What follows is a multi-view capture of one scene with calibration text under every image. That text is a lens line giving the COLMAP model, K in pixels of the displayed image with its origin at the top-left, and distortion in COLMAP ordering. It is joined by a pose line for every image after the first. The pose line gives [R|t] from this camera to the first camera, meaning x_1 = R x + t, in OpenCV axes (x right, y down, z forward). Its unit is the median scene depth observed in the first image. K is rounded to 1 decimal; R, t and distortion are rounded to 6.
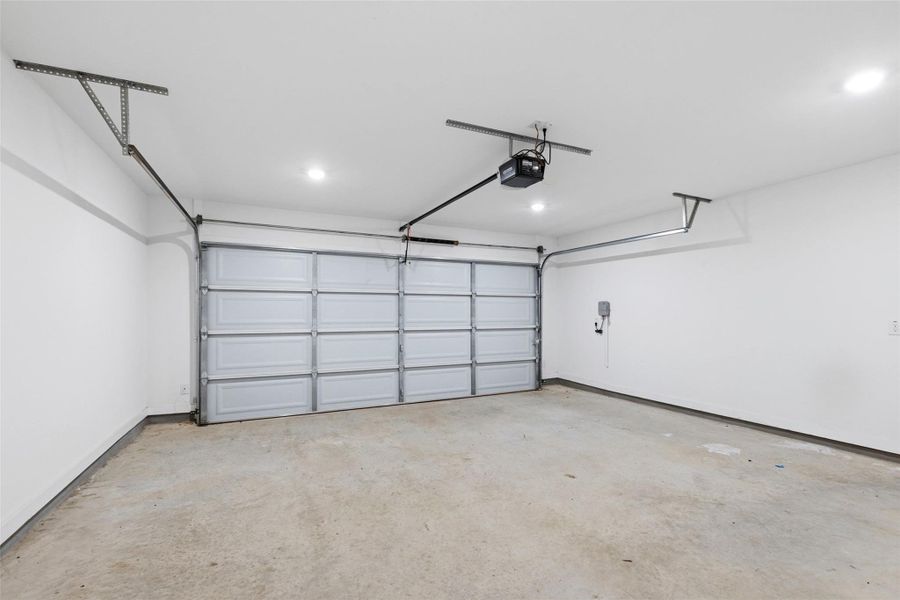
lens RADIAL K [[391.4, 0, 451.0], [0, 391.4, 306.8], [0, 0, 1]] dist [-0.004861, 0.001760]
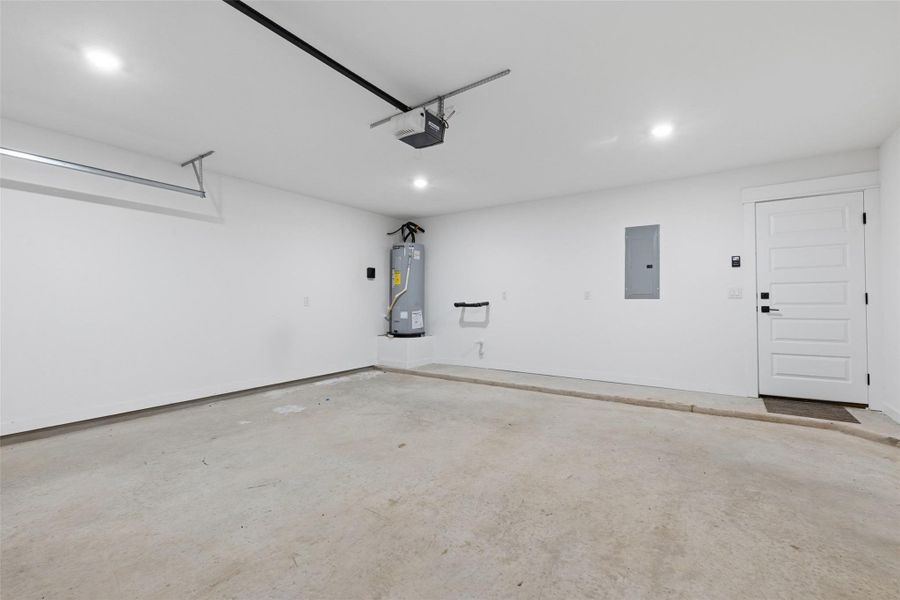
lens RADIAL K [[391.4, 0, 452.6], [0, 391.4, 294.6], [0, 0, 1]] dist [-0.004861, 0.001760]
pose [[-0.493519, 0.015182, 0.869603, -0.764559], [-0.013438, 0.999595, -0.025078, 0.072623], [-0.869631, -0.024062, -0.493115, 1.629854]]
